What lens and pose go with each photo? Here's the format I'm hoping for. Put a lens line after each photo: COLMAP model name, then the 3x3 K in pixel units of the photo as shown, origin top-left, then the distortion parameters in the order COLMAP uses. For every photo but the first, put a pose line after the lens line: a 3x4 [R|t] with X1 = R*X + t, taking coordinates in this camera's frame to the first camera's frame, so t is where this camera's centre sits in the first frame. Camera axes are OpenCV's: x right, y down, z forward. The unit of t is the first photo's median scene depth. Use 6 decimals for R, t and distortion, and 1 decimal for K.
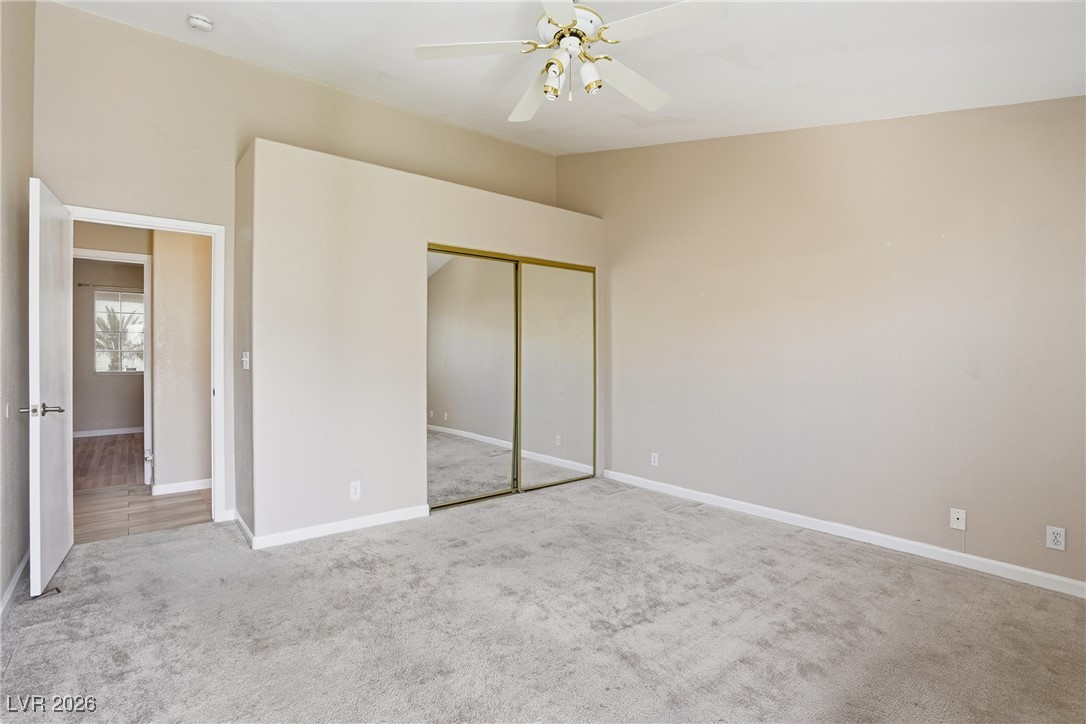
lens RADIAL K [[510.0, 0, 539.7], [0, 510.0, 360.6], [0, 0, 1]] dist [-0.055054, 0.018339]
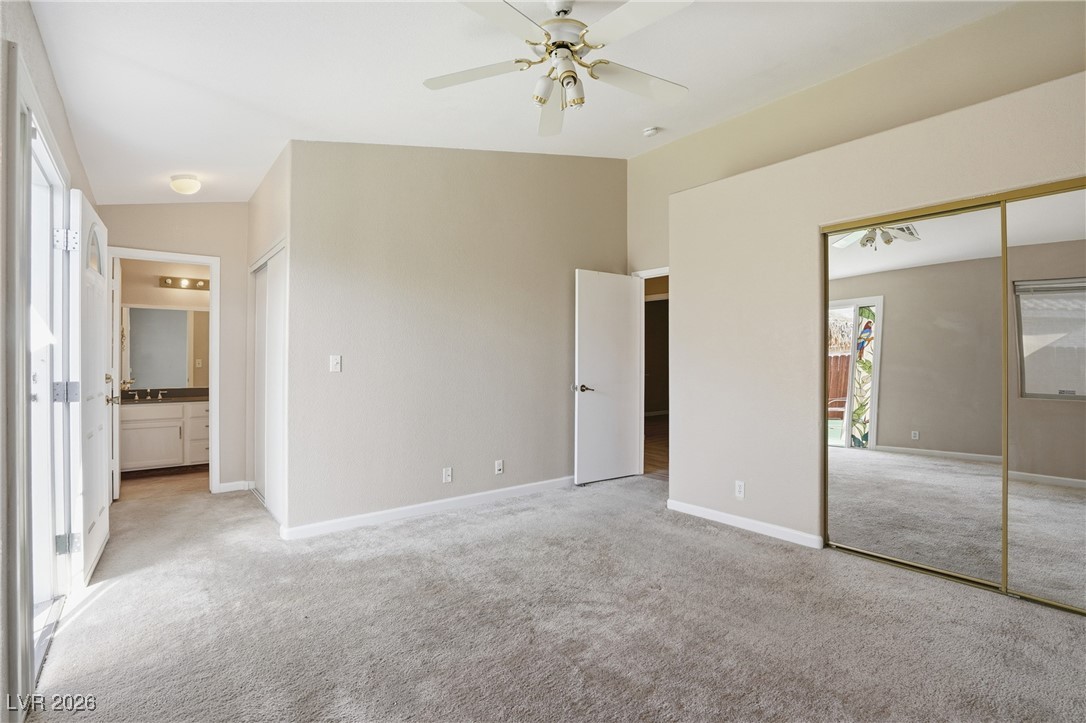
lens RADIAL K [[510.0, 0, 540.9], [0, 510.0, 359.0], [0, 0, 1]] dist [-0.055054, 0.018339]
pose [[-0.018126, -0.004520, -0.999825, 0.685714], [-0.007560, 0.999962, -0.004384, -0.004413], [0.999807, 0.007479, -0.018160, 0.609367]]
